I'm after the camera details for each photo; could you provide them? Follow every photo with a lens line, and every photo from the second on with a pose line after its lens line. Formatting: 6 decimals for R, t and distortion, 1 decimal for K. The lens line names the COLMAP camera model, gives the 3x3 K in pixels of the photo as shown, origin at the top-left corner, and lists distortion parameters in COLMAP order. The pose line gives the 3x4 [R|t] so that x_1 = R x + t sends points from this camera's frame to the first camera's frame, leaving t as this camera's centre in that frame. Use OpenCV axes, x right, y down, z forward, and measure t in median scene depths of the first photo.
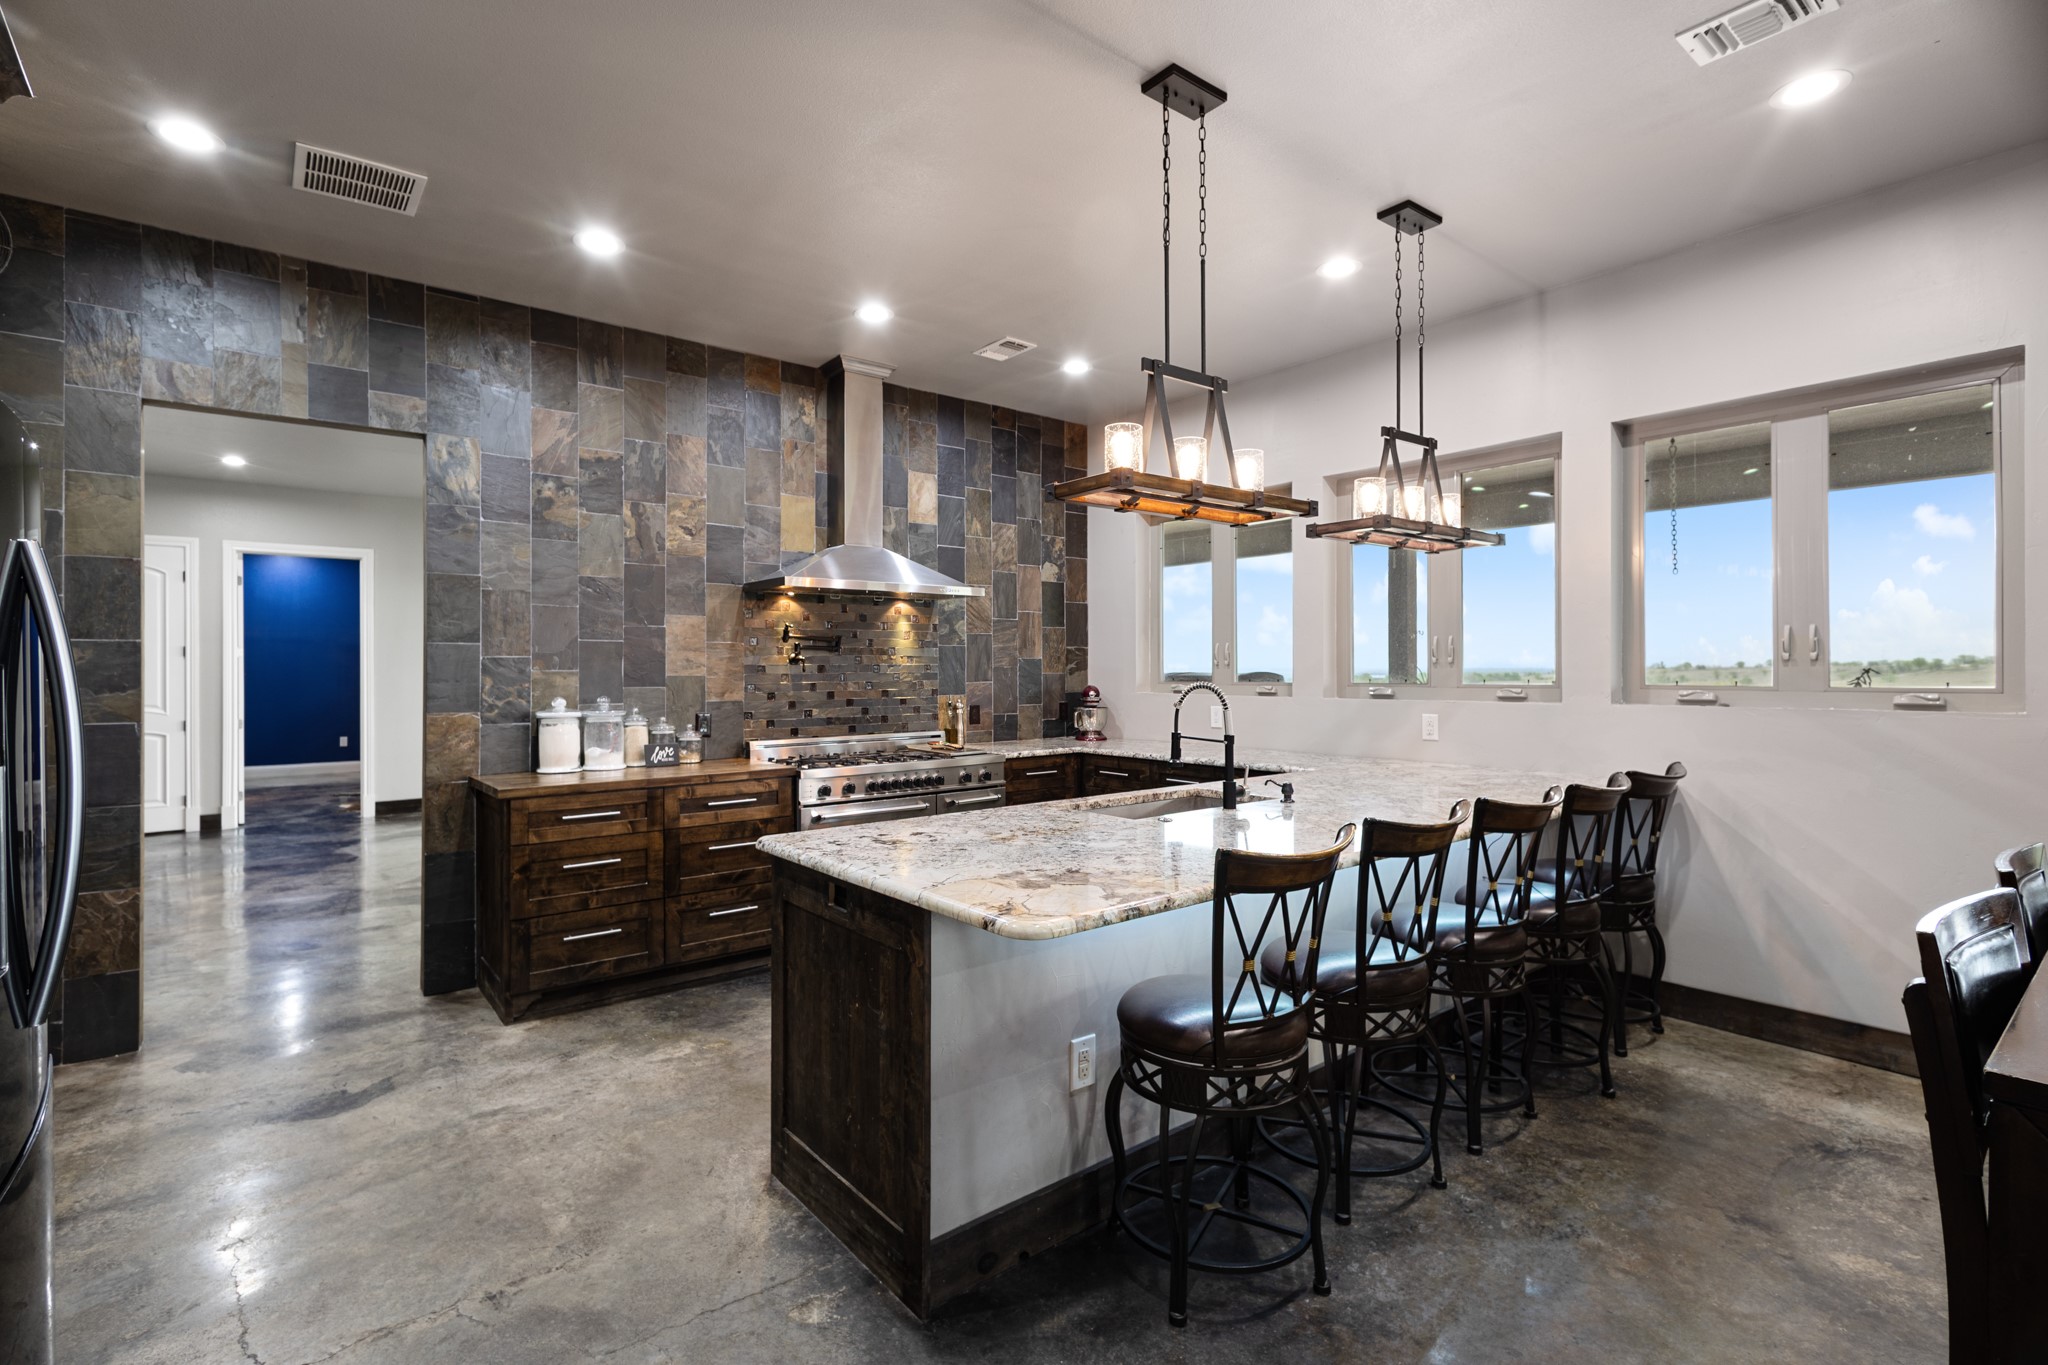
lens RADIAL K [[941.4, 0, 1023.1], [0, 941.4, 685.9], [0, 0, 1]] dist [0.009130, 0.000377]
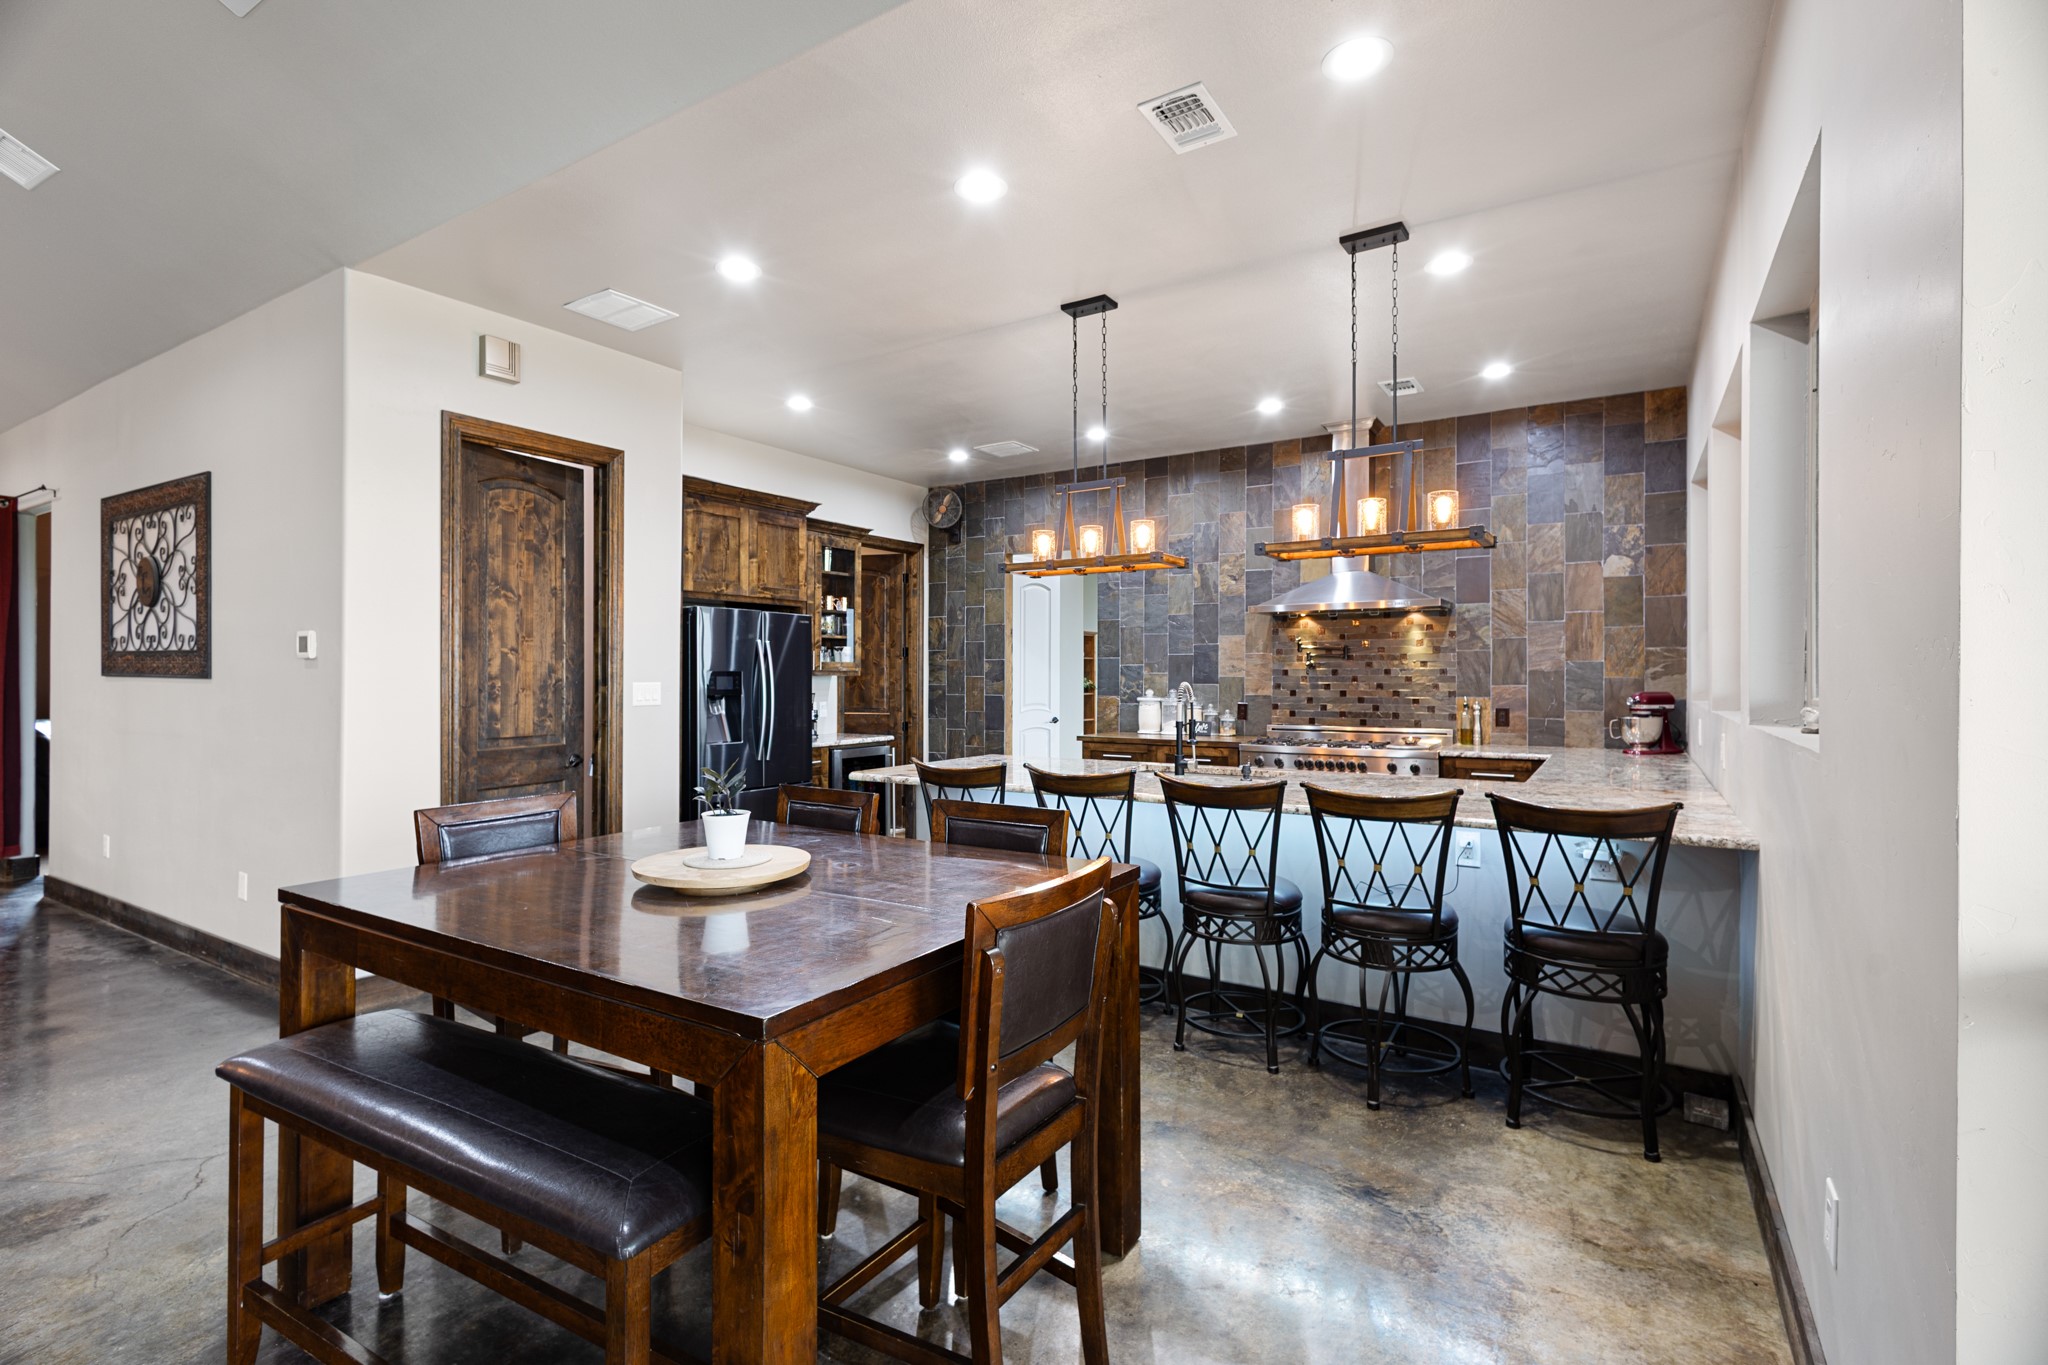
lens RADIAL K [[941.4, 0, 1023.1], [0, 941.4, 685.9], [0, 0, 1]] dist [0.009130, 0.000377]
pose [[0.330579, 0.014634, -0.943665, 0.814500], [-0.019051, 0.999780, 0.008830, -0.002968], [0.943586, 0.015059, 0.330785, 0.188822]]
